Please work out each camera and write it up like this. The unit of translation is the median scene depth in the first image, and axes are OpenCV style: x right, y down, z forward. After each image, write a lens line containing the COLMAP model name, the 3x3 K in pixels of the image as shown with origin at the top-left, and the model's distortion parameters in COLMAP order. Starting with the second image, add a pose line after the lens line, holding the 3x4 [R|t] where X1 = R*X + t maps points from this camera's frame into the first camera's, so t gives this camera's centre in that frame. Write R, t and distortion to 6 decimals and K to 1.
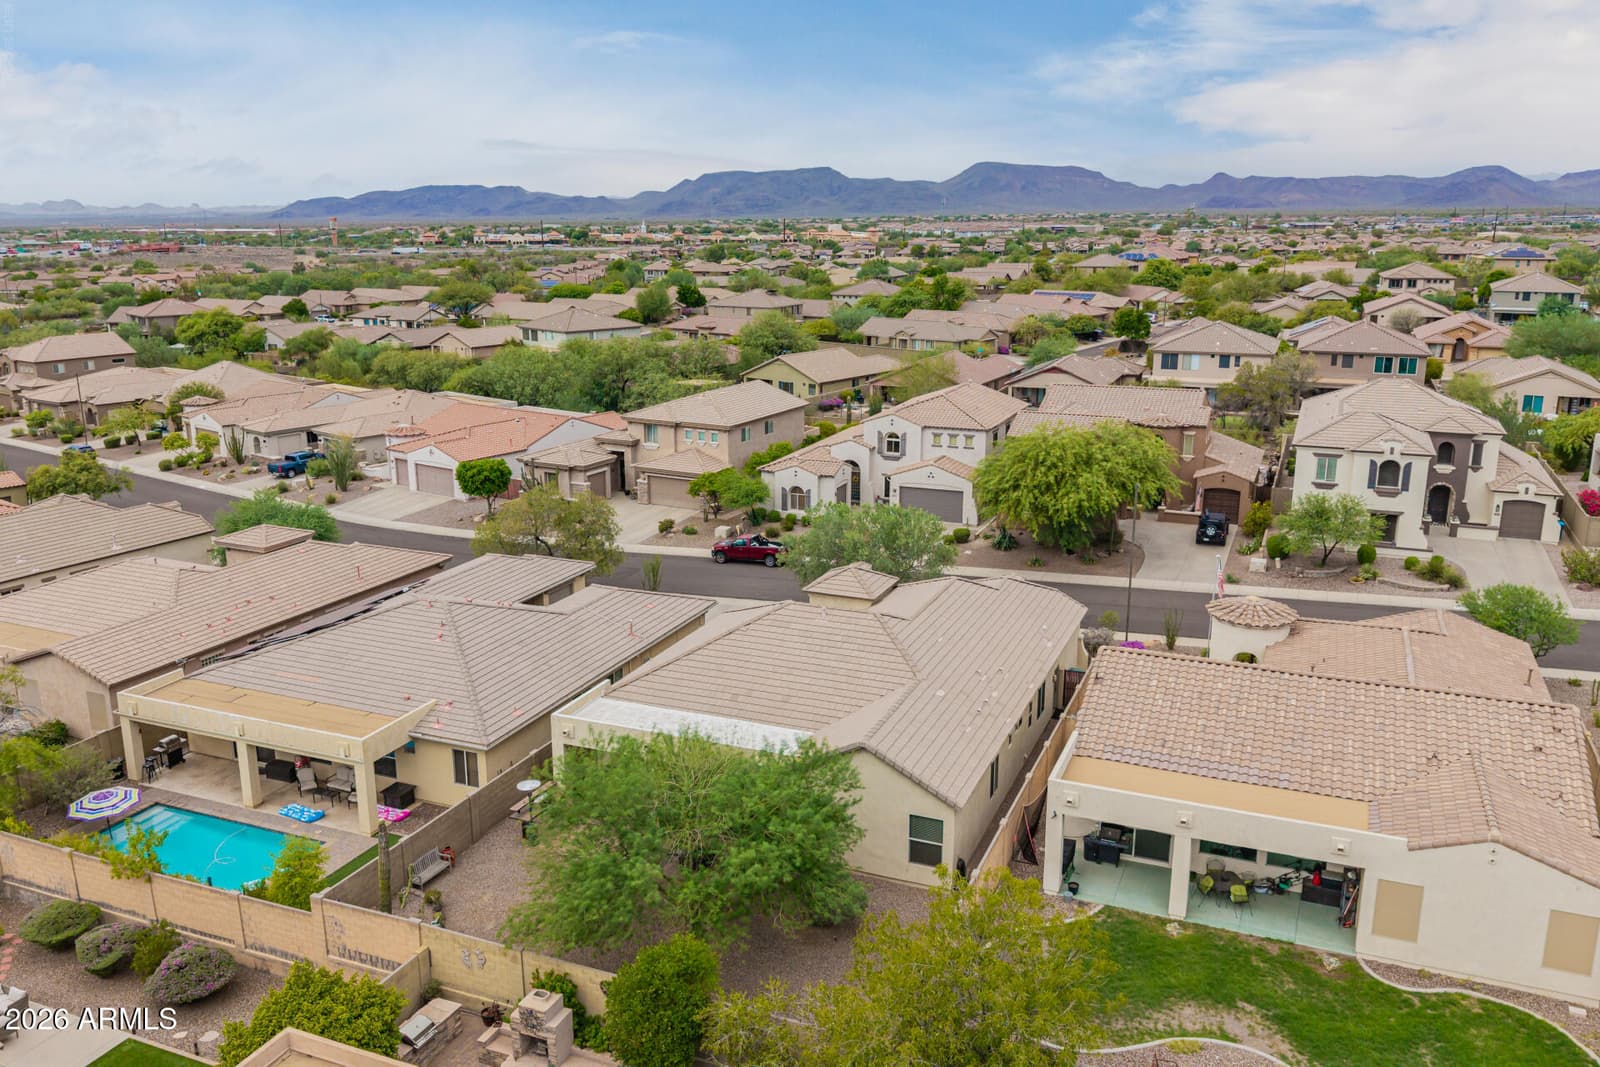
lens RADIAL K [[1265.4, 0, 800.0], [0, 1265.4, 533.5], [0, 0, 1]] dist [0.049670, -0.077573]
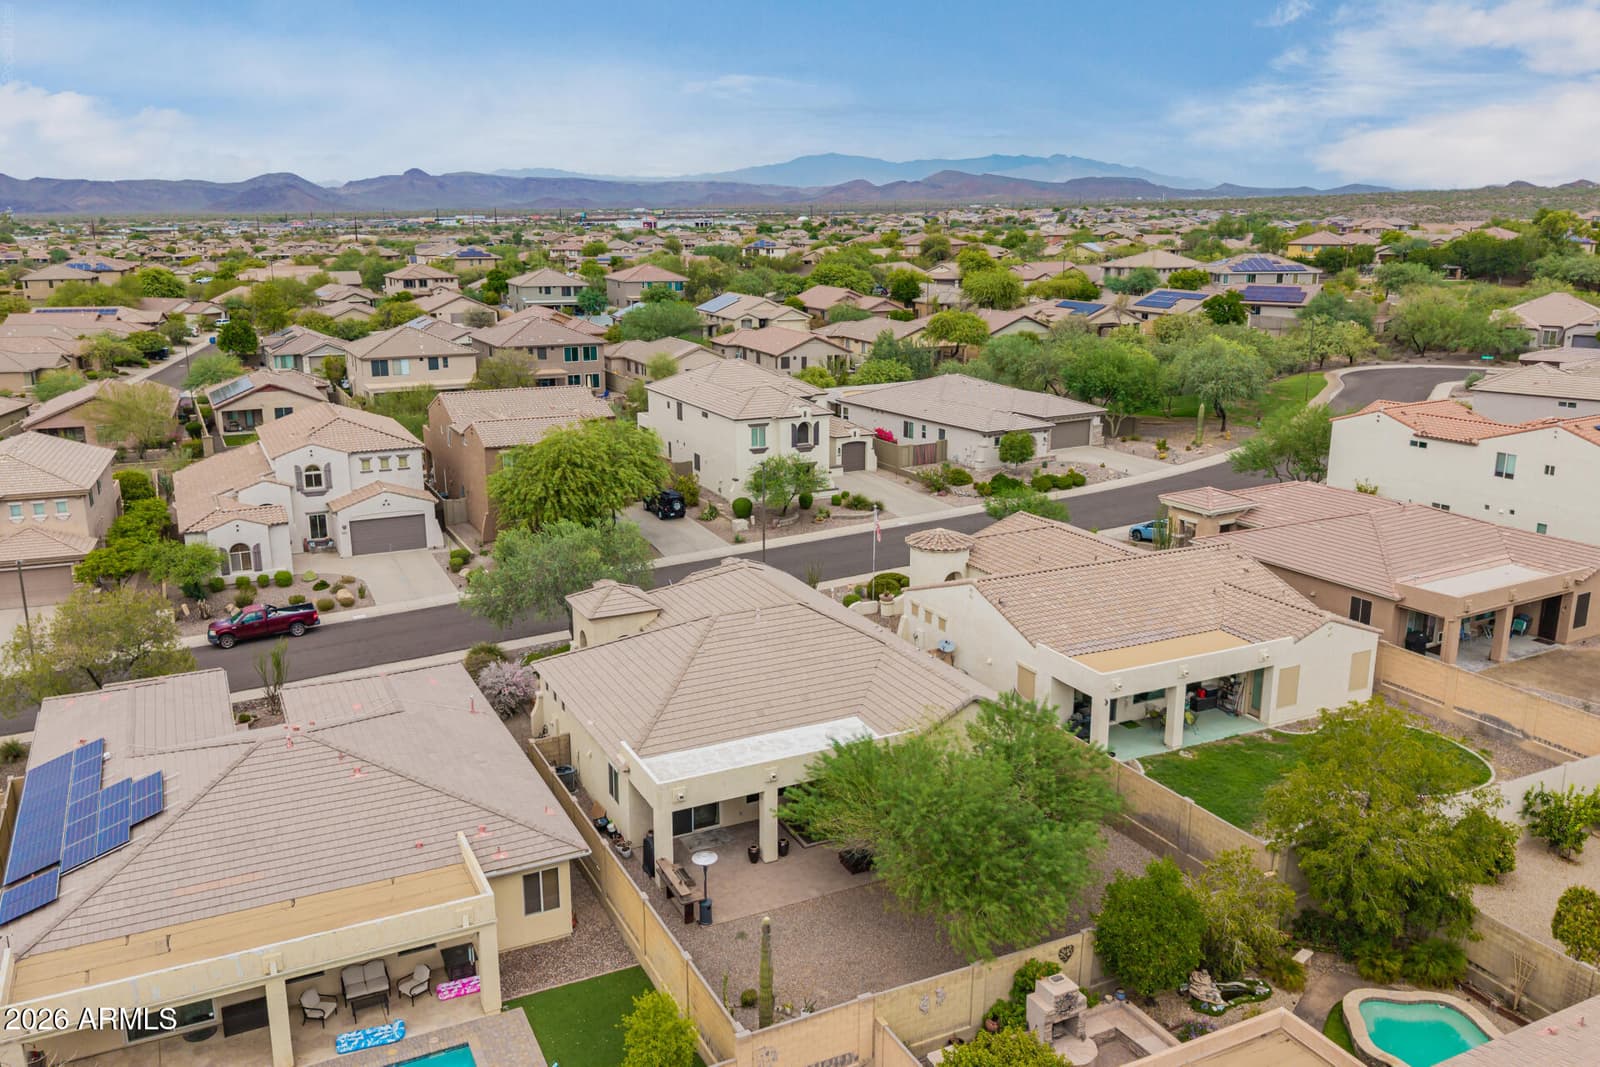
lens RADIAL K [[1262.5, 0, 800.0], [0, 1262.5, 533.5], [0, 0, 1]] dist [0.060119, -0.089935]
pose [[0.652508, -0.184515, 0.734974, -0.418308], [0.186401, 0.979184, 0.080337, -0.046243], [-0.734498, 0.084579, 0.673319, 0.172765]]
